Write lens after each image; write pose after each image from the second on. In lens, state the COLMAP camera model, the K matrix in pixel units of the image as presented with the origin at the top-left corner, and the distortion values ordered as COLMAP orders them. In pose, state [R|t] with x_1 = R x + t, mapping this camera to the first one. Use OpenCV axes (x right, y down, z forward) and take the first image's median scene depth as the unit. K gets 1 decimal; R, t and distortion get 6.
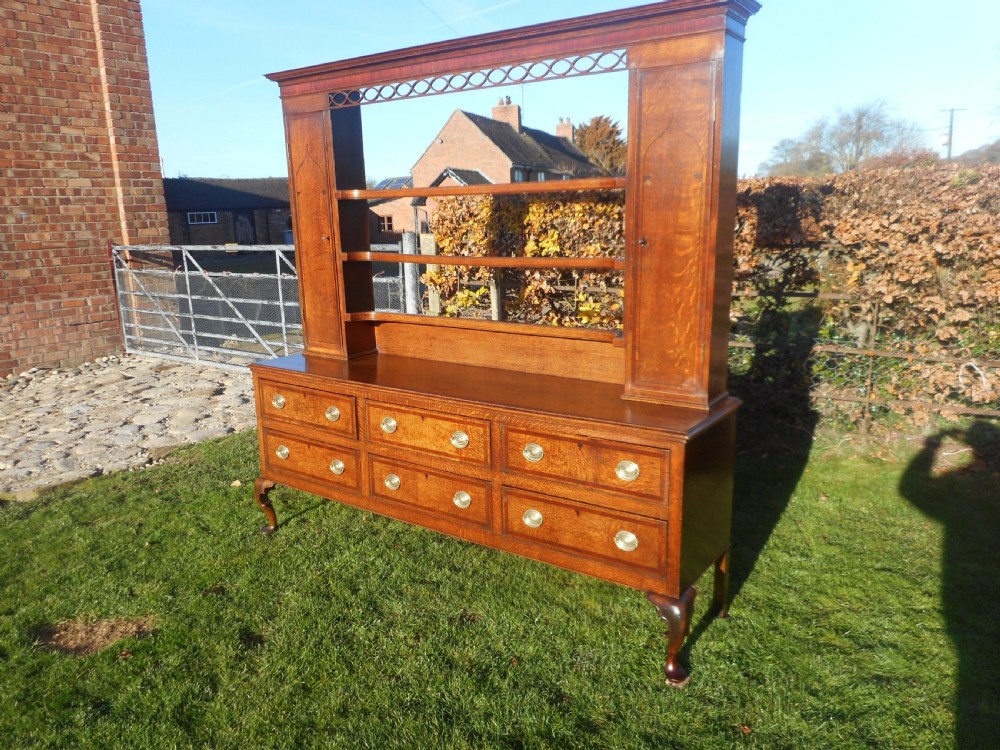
lens RADIAL K [[749.0, 0, 491.6], [0, 749.0, 373.7], [0, 0, 1]] dist [-0.000188, 0.004199]
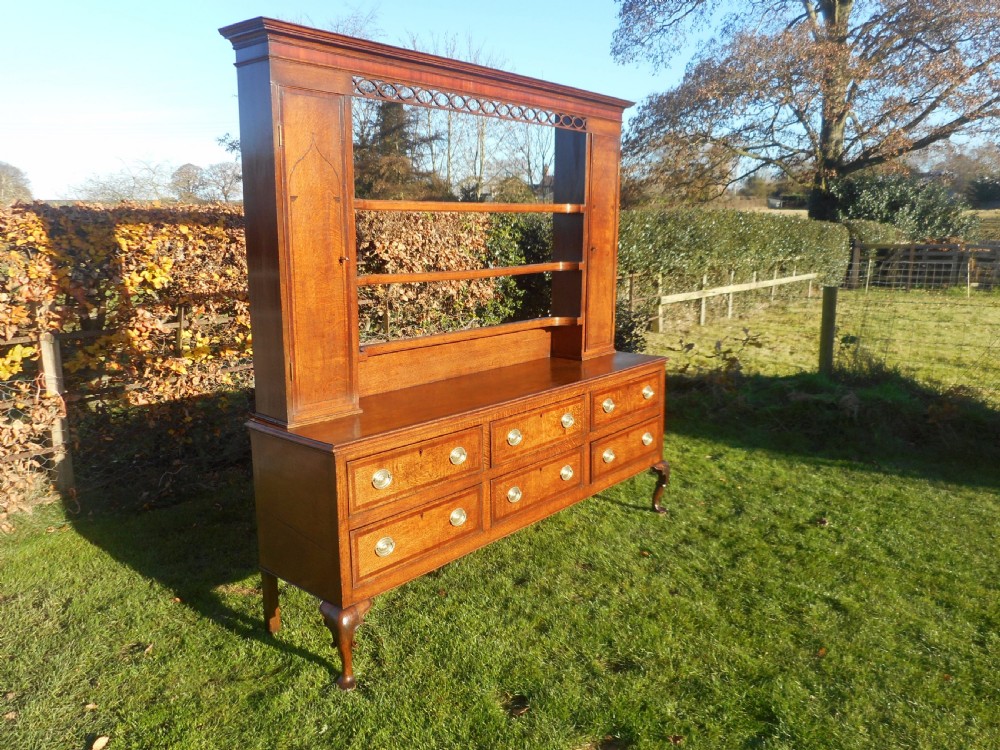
lens RADIAL K [[749.0, 0, 500.0], [0, 749.0, 377.1], [0, 0, 1]] dist [-0.000188, 0.004199]
pose [[0.096023, -0.170138, 0.980731, -0.724060], [0.219484, 0.964651, 0.145859, -0.104679], [-0.970879, 0.201249, 0.129971, 0.571140]]
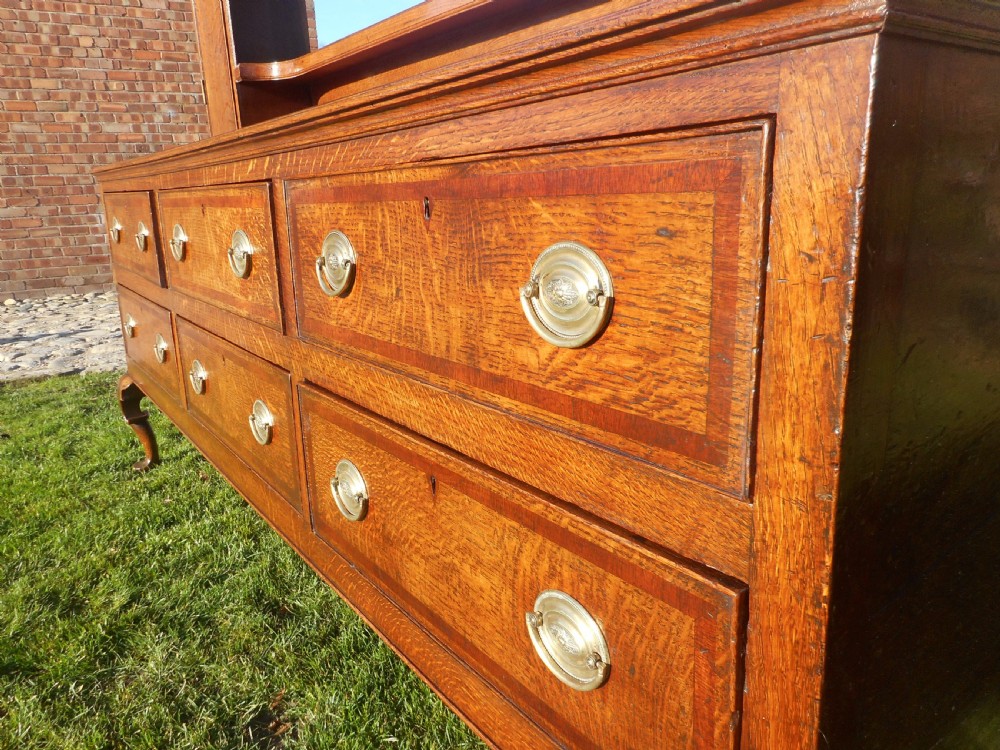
lens RADIAL K [[749.0, 0, 488.7], [0, 749.0, 373.9], [0, 0, 1]] dist [-0.000188, 0.004199]
pose [[0.941920, 0.066800, -0.329127, 0.120043], [-0.053850, 0.997379, 0.048317, 0.074527], [0.331493, -0.027788, 0.943049, 0.425942]]
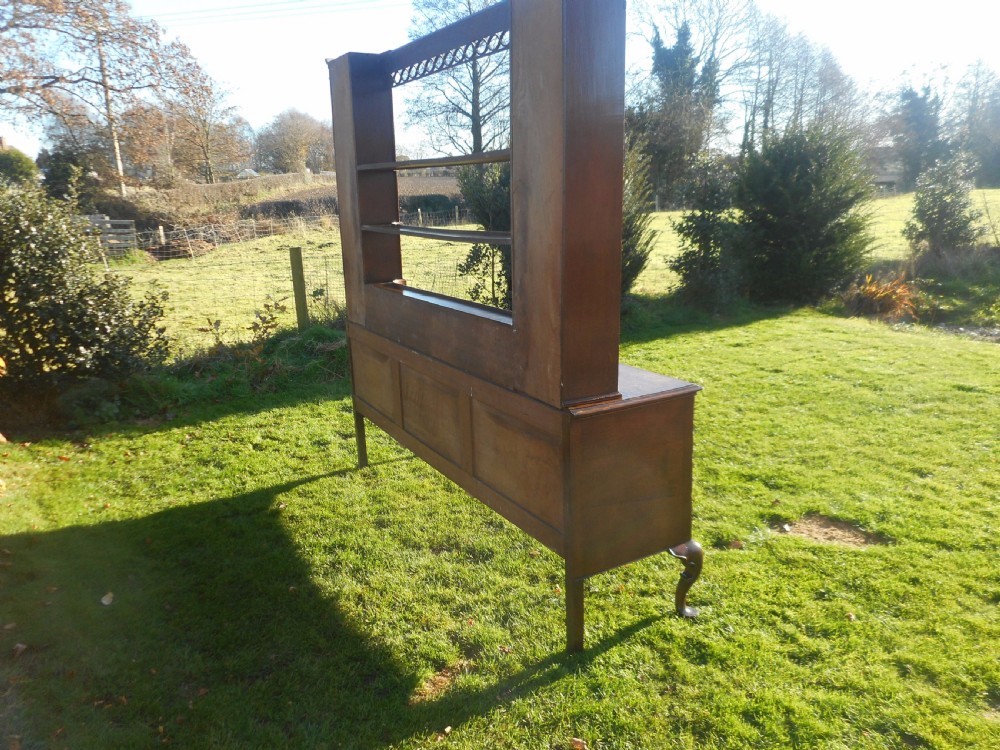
lens RADIAL K [[749.0, 0, 508.9], [0, 749.0, 379.1], [0, 0, 1]] dist [-0.000188, 0.004199]
pose [[-0.905769, -0.050485, 0.420753, -0.345605], [0.145307, 0.895685, 0.420278, -0.252072], [-0.398080, 0.441813, -0.803949, 1.230294]]
